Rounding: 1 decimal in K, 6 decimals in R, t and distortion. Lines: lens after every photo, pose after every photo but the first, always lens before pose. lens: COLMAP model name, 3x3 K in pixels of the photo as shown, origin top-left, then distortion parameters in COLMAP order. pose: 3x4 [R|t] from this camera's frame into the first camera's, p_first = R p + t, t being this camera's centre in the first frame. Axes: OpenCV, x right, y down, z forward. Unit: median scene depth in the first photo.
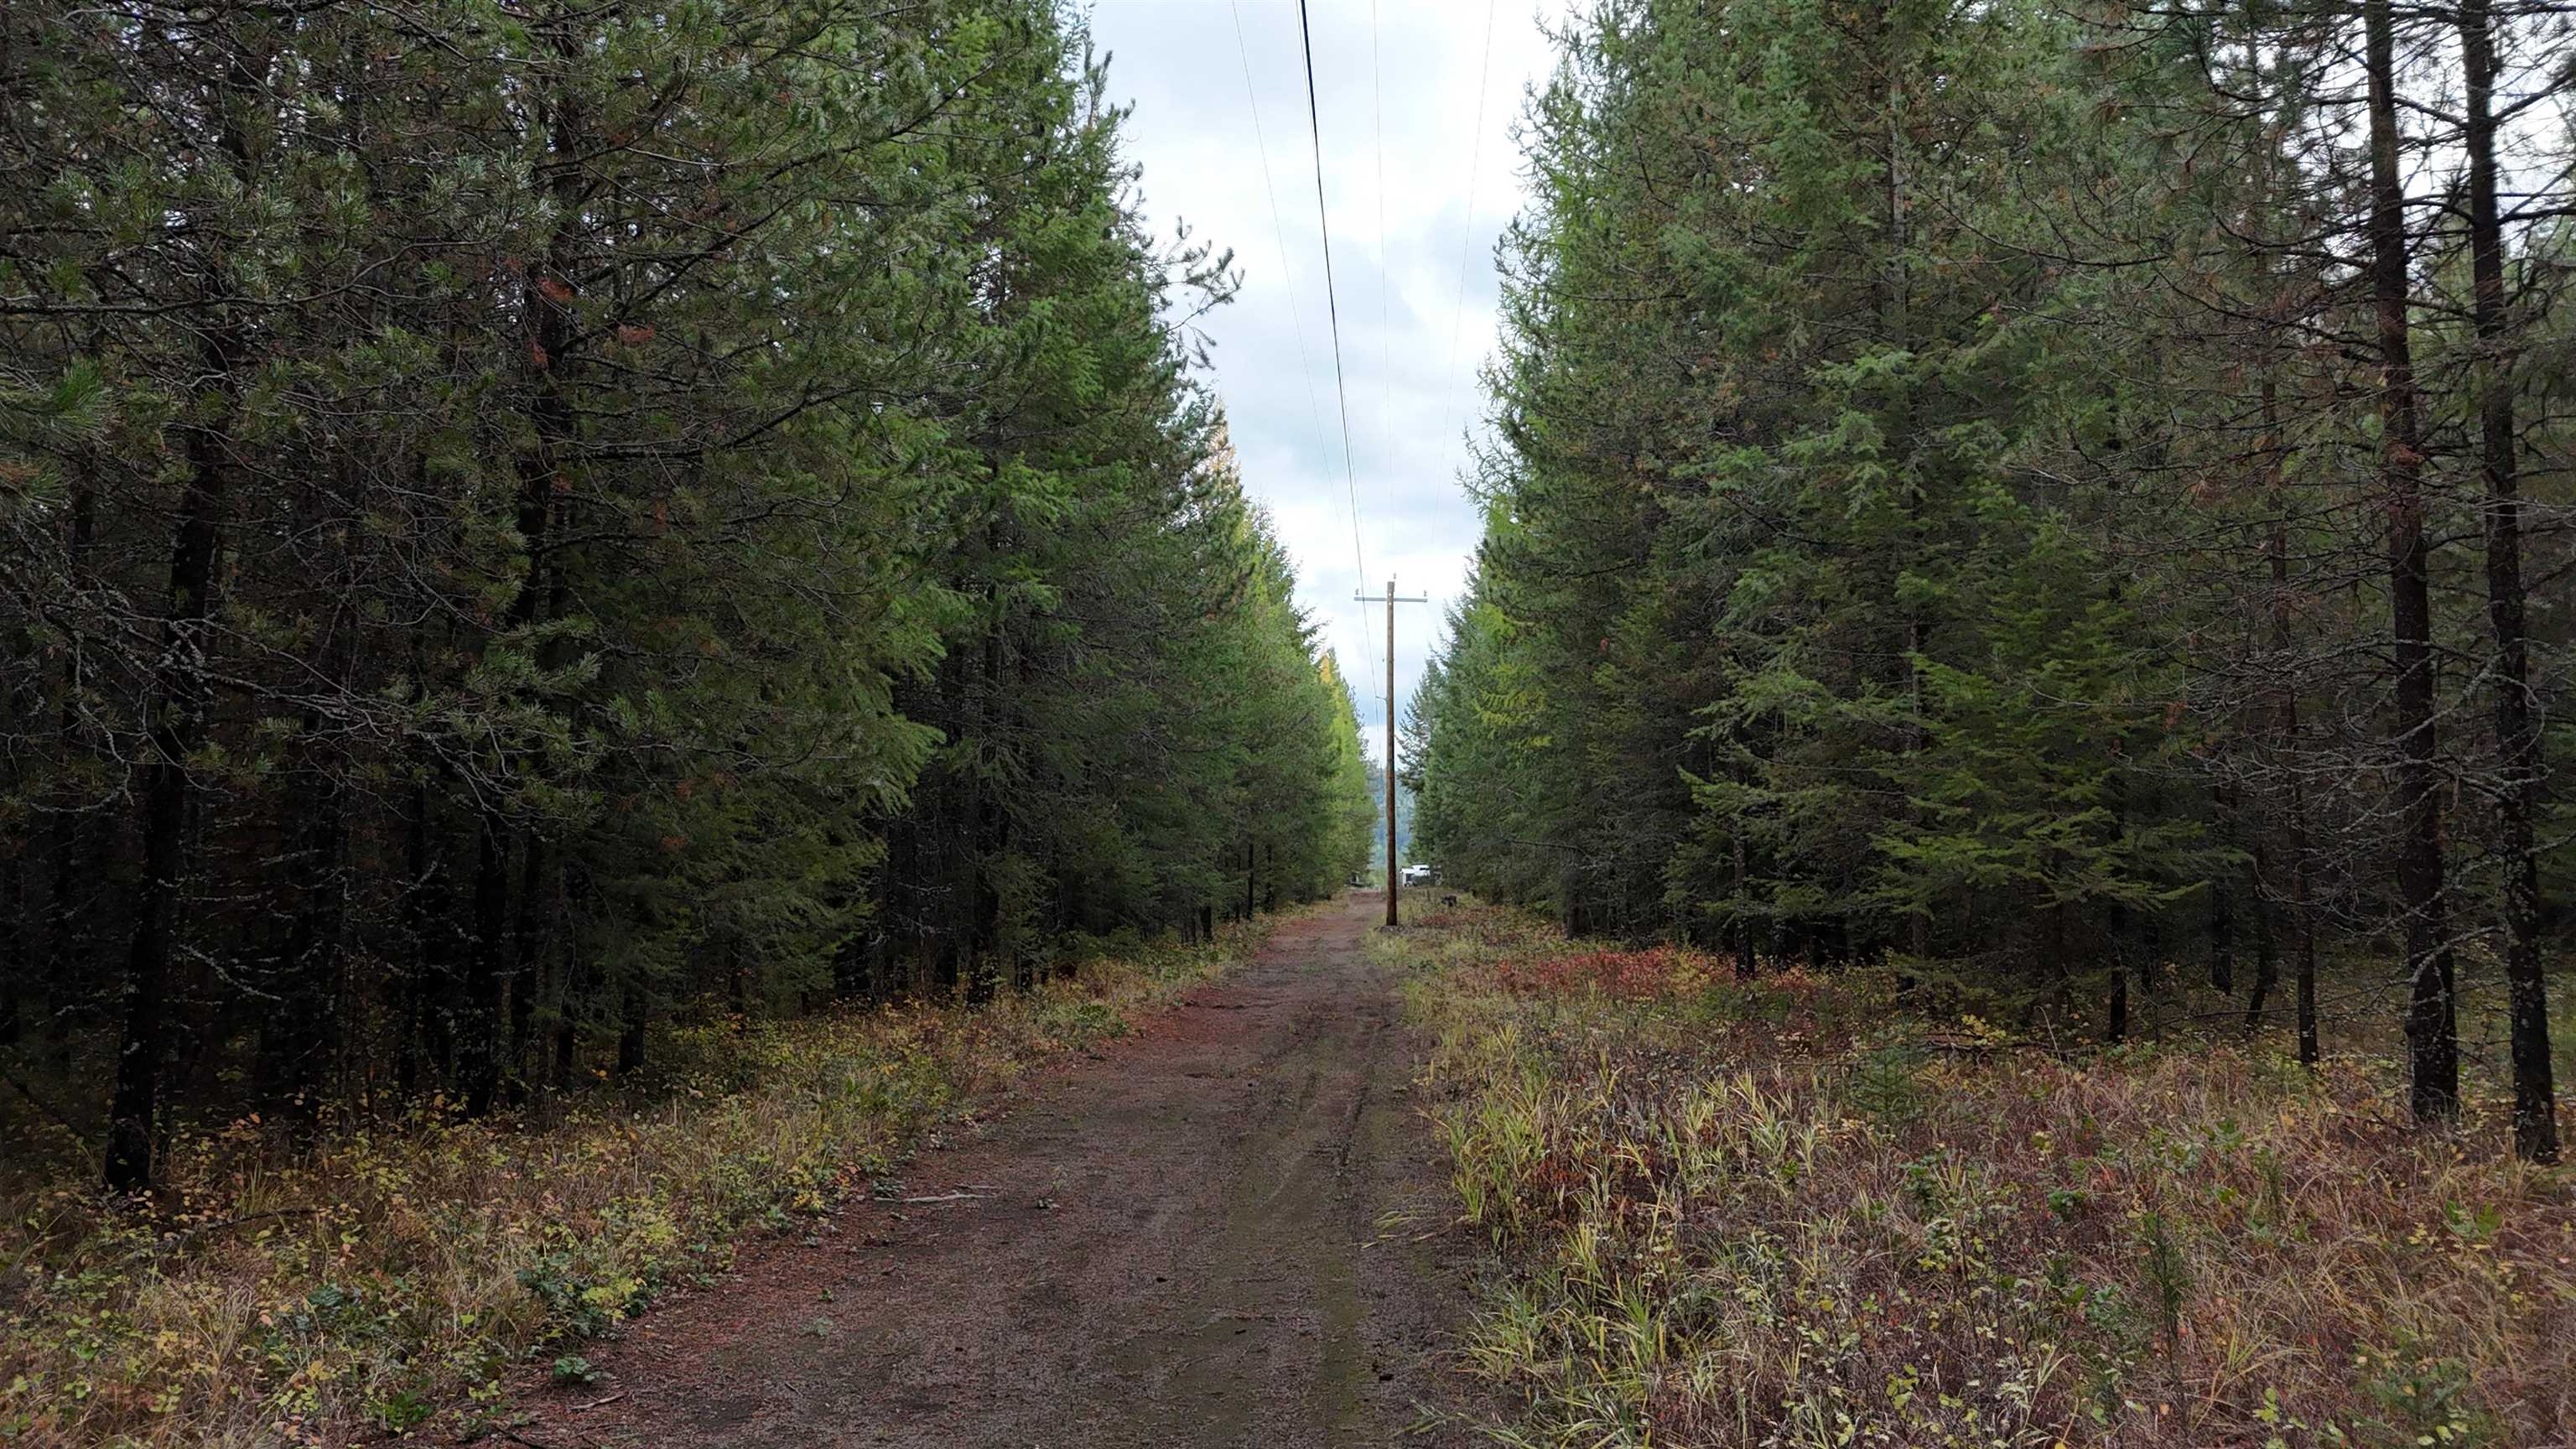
lens RADIAL K [[1900.0, 0, 1285.0], [0, 1900.0, 725.7], [0, 0, 1]] dist [0.075591, -0.069009]
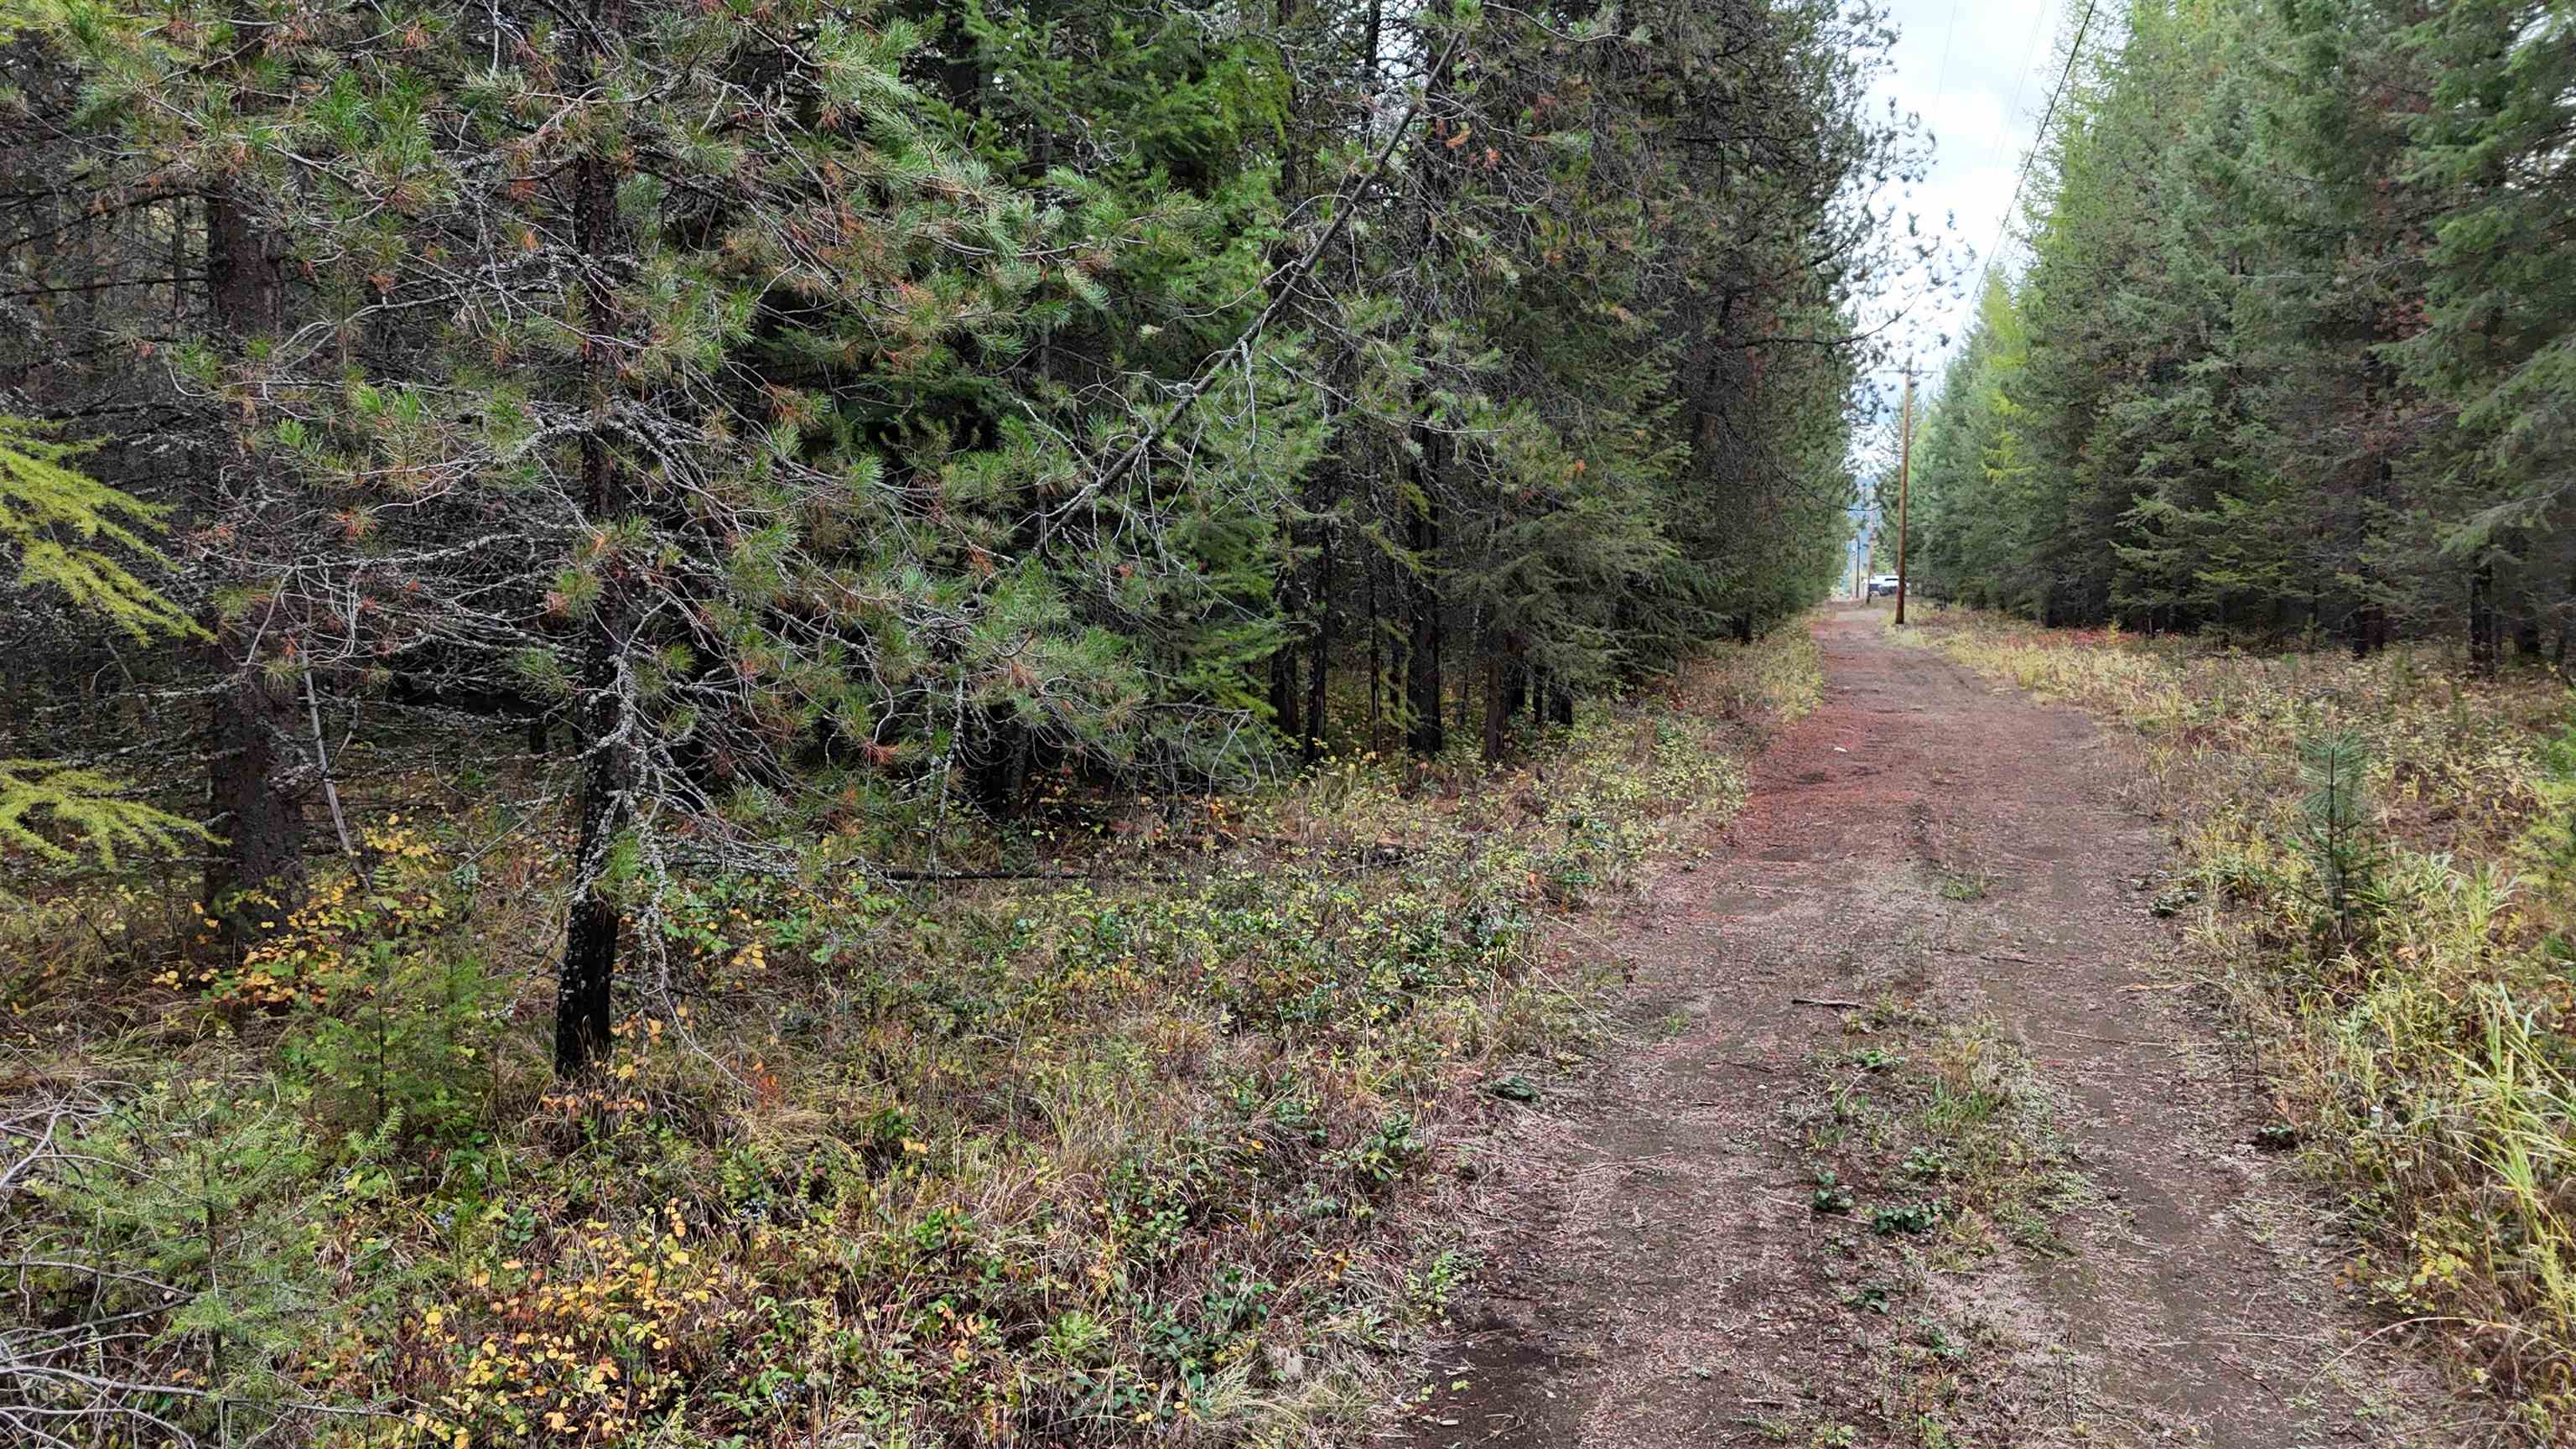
lens RADIAL K [[1900.0, 0, 1291.6], [0, 1900.0, 728.5], [0, 0, 1]] dist [0.075591, -0.069009]
pose [[0.975751, 0.020511, -0.217923, -0.245177], [0.013077, 0.988359, 0.151578, -0.118565], [0.218495, -0.150752, 0.964123, -1.480003]]
